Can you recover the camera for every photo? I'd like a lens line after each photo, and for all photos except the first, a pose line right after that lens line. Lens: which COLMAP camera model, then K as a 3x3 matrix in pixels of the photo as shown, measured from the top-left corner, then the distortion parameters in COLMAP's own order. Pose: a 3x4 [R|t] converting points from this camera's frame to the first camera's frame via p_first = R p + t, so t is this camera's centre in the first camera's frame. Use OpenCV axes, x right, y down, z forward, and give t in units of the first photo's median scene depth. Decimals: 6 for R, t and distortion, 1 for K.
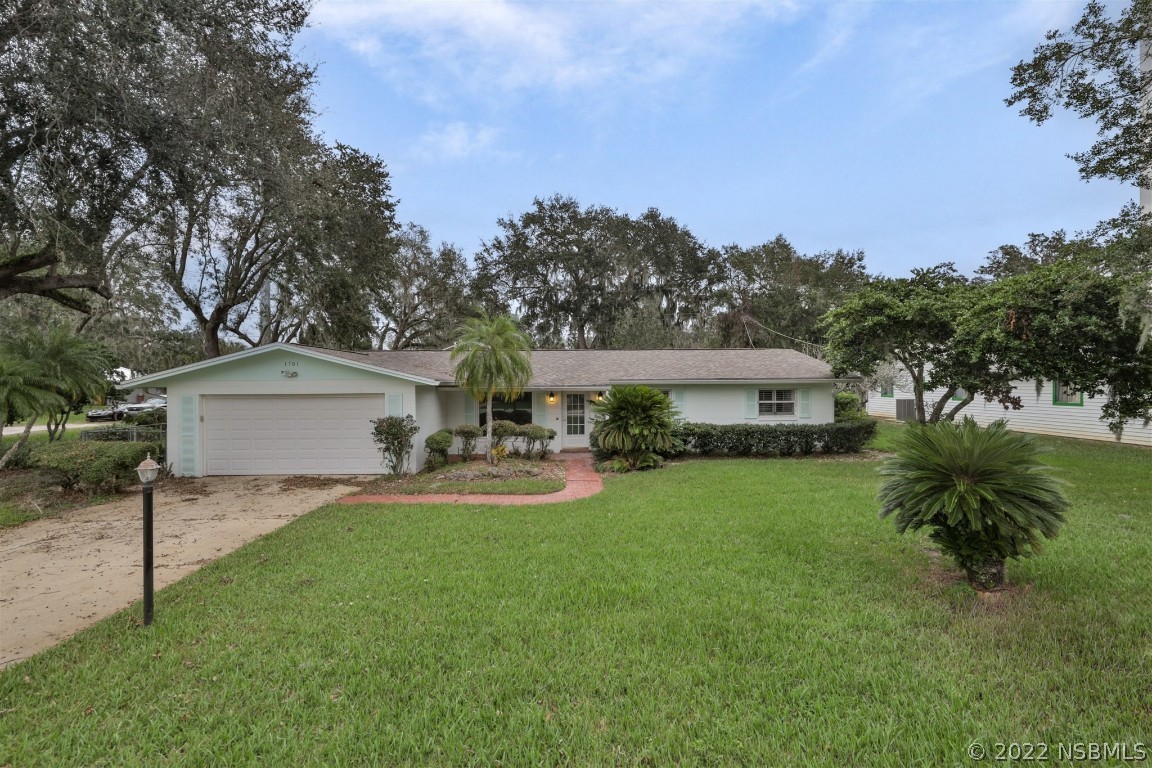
lens RADIAL K [[496.5, 0, 571.7], [0, 496.5, 386.7], [0, 0, 1]] dist [-0.000326, 0.000214]
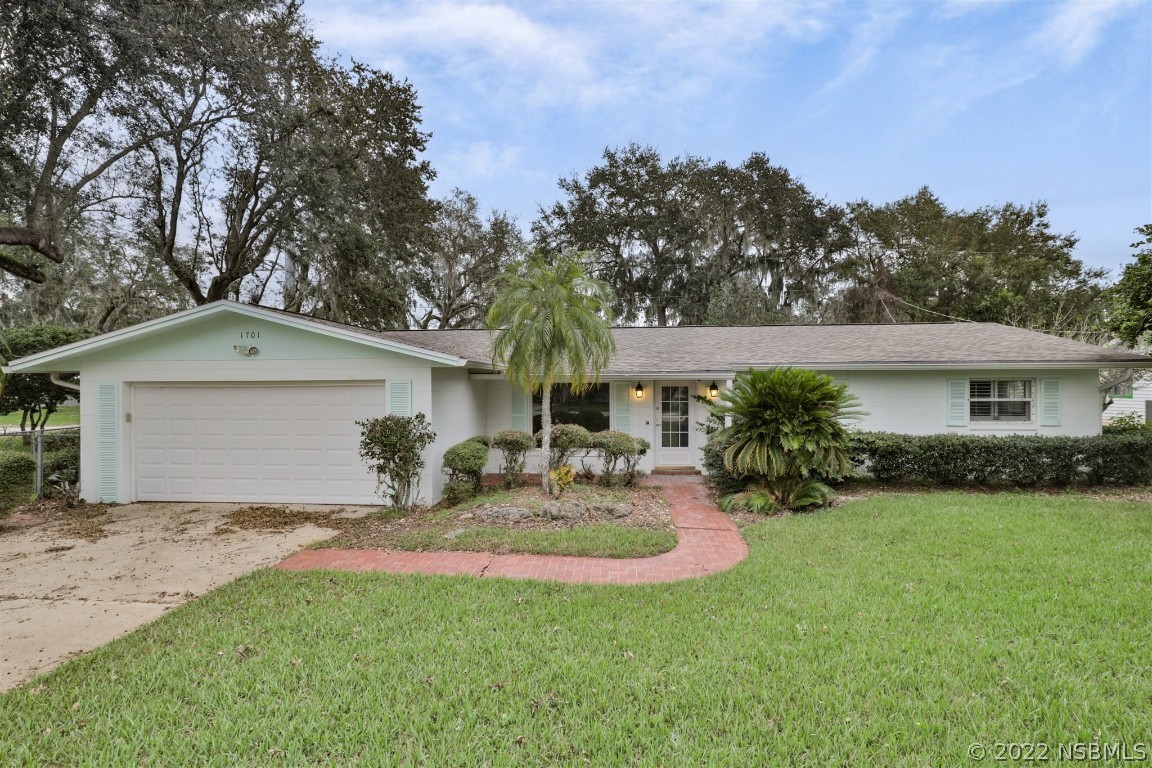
lens RADIAL K [[561.3, 0, 579.3], [0, 561.3, 386.8], [0, 0, 1]] dist [0.003968, 0.000701]
pose [[0.993943, 0.002715, -0.109866, -0.025602], [-0.003112, 0.999989, -0.003442, 0.012657], [0.109855, 0.003763, 0.993940, 0.163981]]
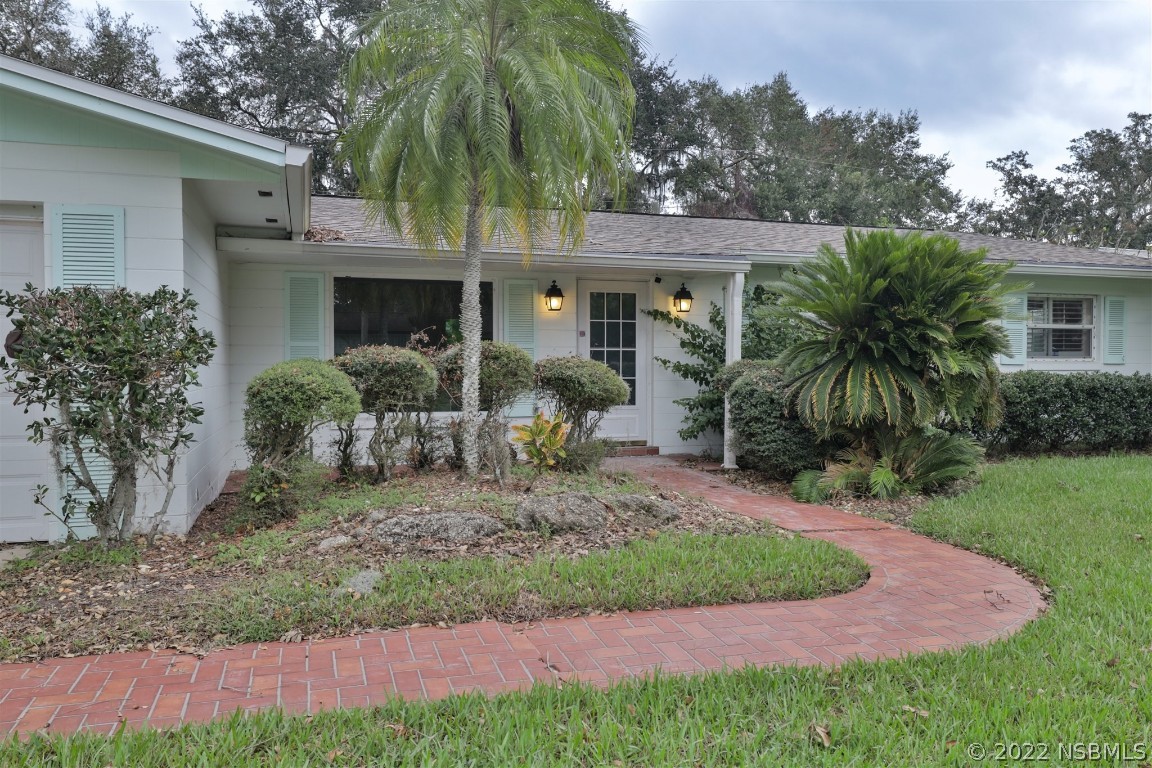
lens RADIAL K [[859.5, 0, 578.8], [0, 859.5, 381.6], [0, 0, 1]] dist [-0.003713, 0.010166]
pose [[0.959374, 0.002245, 0.282127, -0.131616], [-0.006232, 0.999893, 0.013235, 0.048908], [-0.282067, -0.014456, 0.959286, 0.283822]]
